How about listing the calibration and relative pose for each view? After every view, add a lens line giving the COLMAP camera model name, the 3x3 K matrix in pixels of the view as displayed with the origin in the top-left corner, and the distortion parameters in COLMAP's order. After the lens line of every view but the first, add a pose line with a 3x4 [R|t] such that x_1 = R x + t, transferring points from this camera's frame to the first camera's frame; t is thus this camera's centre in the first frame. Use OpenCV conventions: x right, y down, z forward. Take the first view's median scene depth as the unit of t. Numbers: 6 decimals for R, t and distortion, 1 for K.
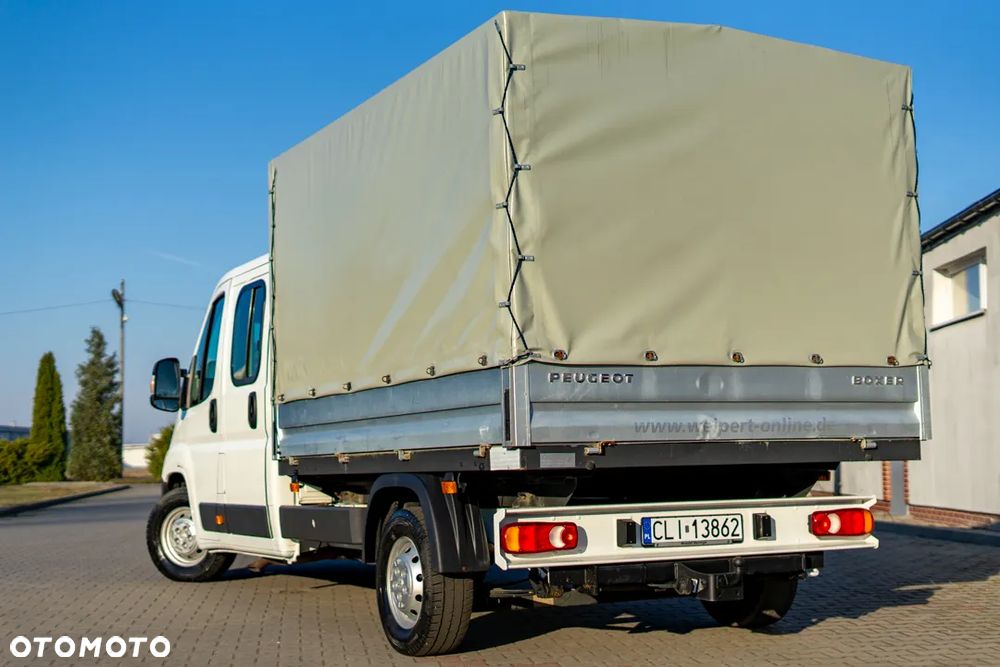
lens RADIAL K [[1436.6, 0, 500.0], [0, 1436.6, 333.5], [0, 0, 1]] dist [0.002930, 0.009084]
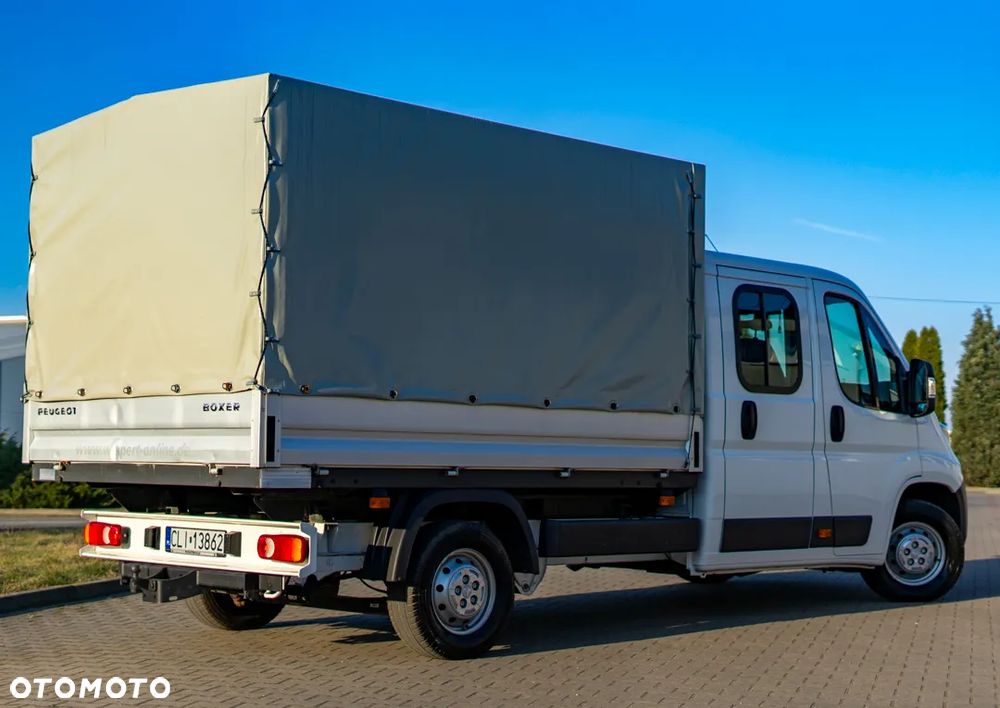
lens RADIAL K [[1657.6, 0, 533.1], [0, 1657.6, 381.0], [0, 0, 1]] dist [-0.009927, 0.131481]
pose [[0.301586, -0.020677, -0.953215, 1.471940], [0.066046, 0.997816, -0.000748, 0.030507], [0.951149, -0.062730, 0.302293, 0.879037]]
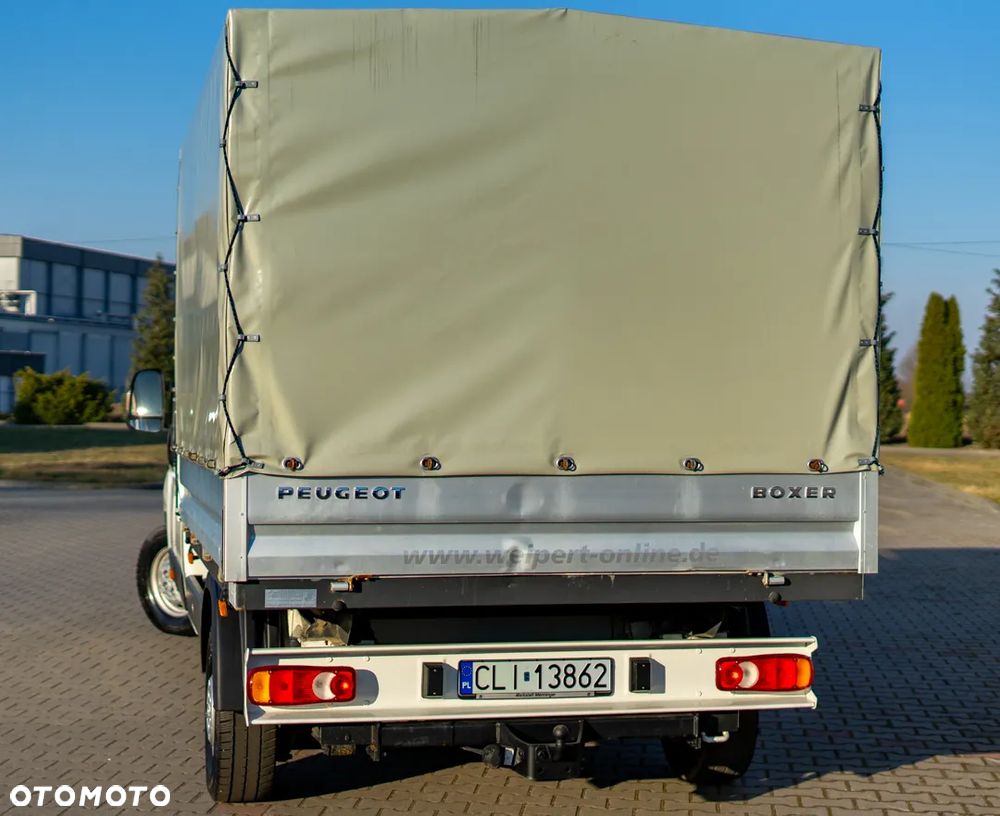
lens RADIAL K [[1767.2, 0, 500.0], [0, 1767.2, 408.0], [0, 0, 1]] dist [-0.028639, 0.018098]
pose [[0.970289, 0.033129, -0.239671, 0.340044], [-0.010348, 0.995357, 0.095690, -0.096607], [0.241729, -0.090367, 0.966127, 0.104022]]
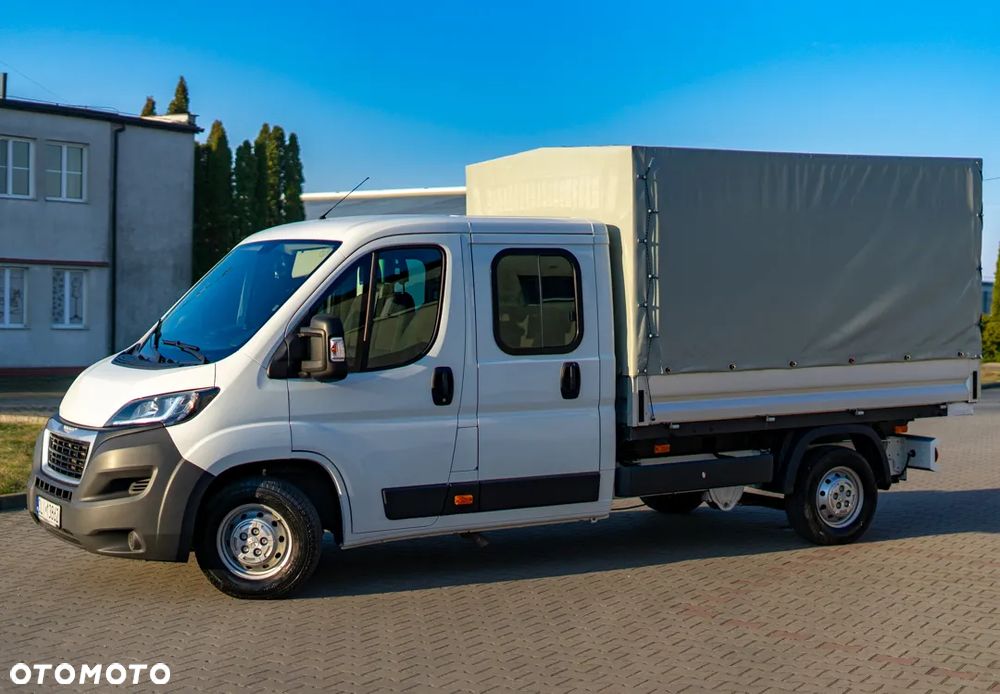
lens RADIAL K [[1602.8, 0, 525.5], [0, 1602.8, 371.9], [0, 0, 1]] dist [0.002846, 0.022301]
pose [[-0.065189, -0.035290, 0.997249, -1.785414], [-0.081068, 0.996258, 0.029955, 0.022782], [-0.994574, -0.078892, -0.067806, 1.532894]]
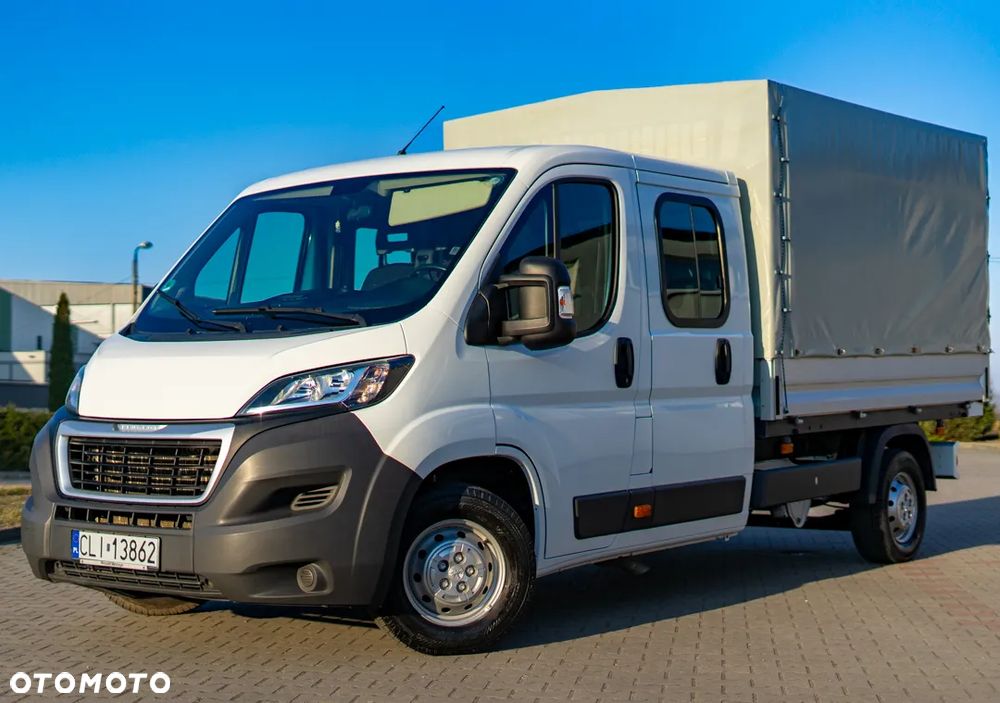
lens RADIAL K [[1619.0, 0, 488.9], [0, 1619.0, 353.3], [0, 0, 1]] dist [-0.003977, -0.011361]
pose [[-0.426073, 0.037714, 0.903902, -1.301952], [-0.055574, 0.996153, -0.067759, 0.163469], [-0.902980, -0.079104, -0.422338, 2.081824]]
